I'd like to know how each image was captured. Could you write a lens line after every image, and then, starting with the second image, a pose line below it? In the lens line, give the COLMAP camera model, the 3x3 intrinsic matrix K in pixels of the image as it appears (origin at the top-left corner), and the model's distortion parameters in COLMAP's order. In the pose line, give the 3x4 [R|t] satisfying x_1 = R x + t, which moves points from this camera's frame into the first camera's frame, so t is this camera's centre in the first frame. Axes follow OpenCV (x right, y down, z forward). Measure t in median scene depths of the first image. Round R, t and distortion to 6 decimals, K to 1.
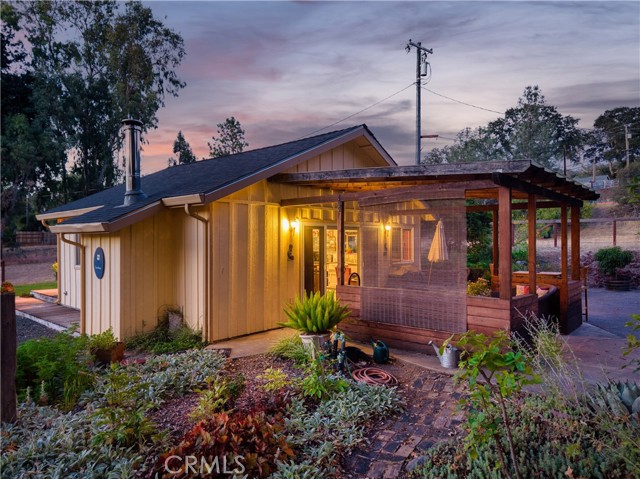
lens RADIAL K [[433.0, 0, 320.0], [0, 433.0, 239.5], [0, 0, 1]] dist [0.004853, -0.003802]
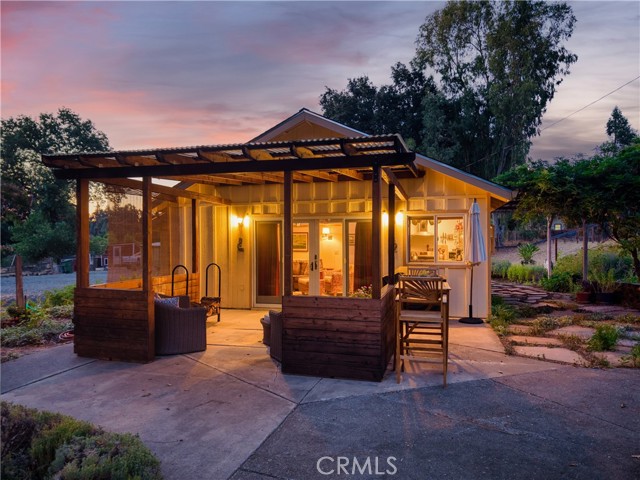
lens RADIAL K [[433.0, 0, 320.0], [0, 433.0, 240.0], [0, 0, 1]] dist [0.004853, -0.003802]
pose [[0.434726, -0.002534, -0.900559, 0.961452], [0.006719, 0.999977, 0.000430, 0.015904], [0.900538, -0.006238, 0.434733, 0.640187]]
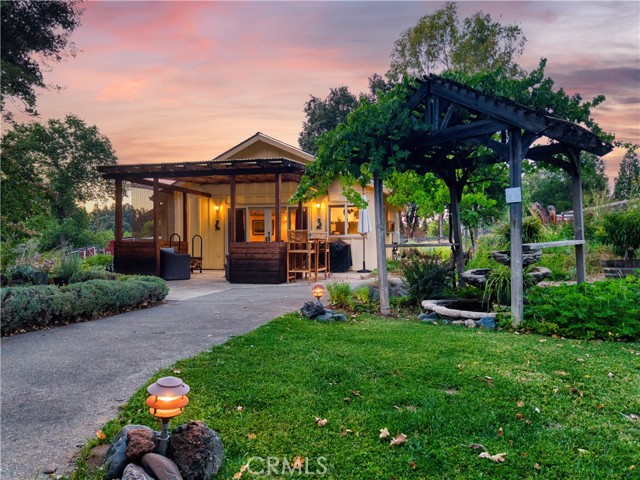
lens RADIAL K [[435.7, 0, 320.0], [0, 435.7, 240.0], [0, 0, 1]] dist [0.001496, 0.001675]
pose [[0.438465, -0.003580, -0.898741, 1.454364], [0.005275, 0.999985, -0.001409, 0.082833], [0.898733, -0.004123, 0.438477, 0.577240]]
